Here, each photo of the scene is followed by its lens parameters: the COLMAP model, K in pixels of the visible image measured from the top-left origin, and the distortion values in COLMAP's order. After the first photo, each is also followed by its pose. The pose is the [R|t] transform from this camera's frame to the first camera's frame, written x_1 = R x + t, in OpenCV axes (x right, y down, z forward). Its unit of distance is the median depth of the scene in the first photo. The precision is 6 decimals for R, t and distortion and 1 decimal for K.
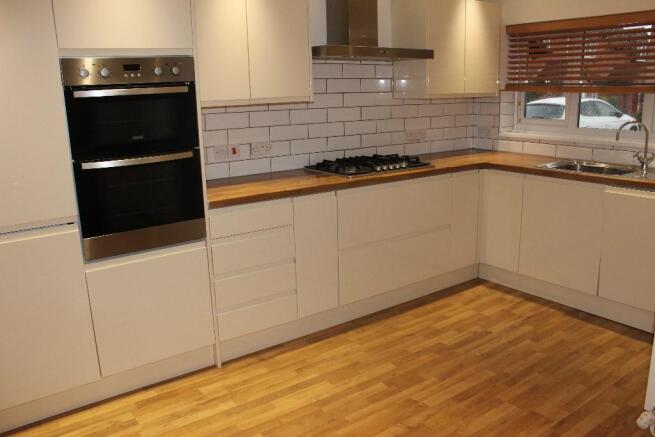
lens RADIAL K [[551.7, 0, 327.5], [0, 551.7, 218.5], [0, 0, 1]] dist [-0.199094, 0.215733]
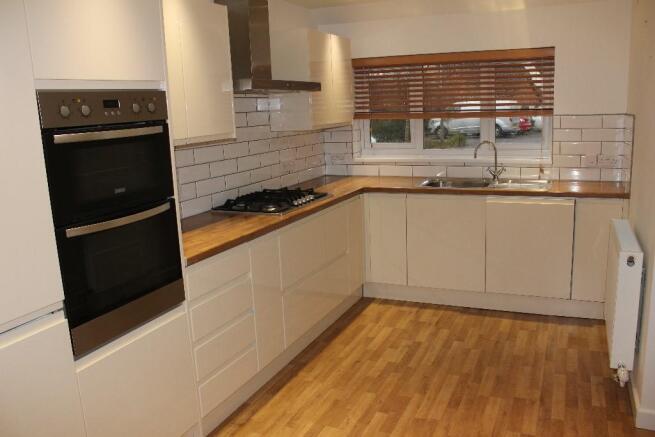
lens RADIAL K [[551.7, 0, 327.5], [0, 551.7, 218.5], [0, 0, 1]] dist [-0.199094, 0.215733]
pose [[0.867864, -0.109774, 0.484523, -0.364487], [0.135214, 0.990658, -0.017746, -0.040860], [-0.478048, 0.080915, 0.874599, 0.120549]]
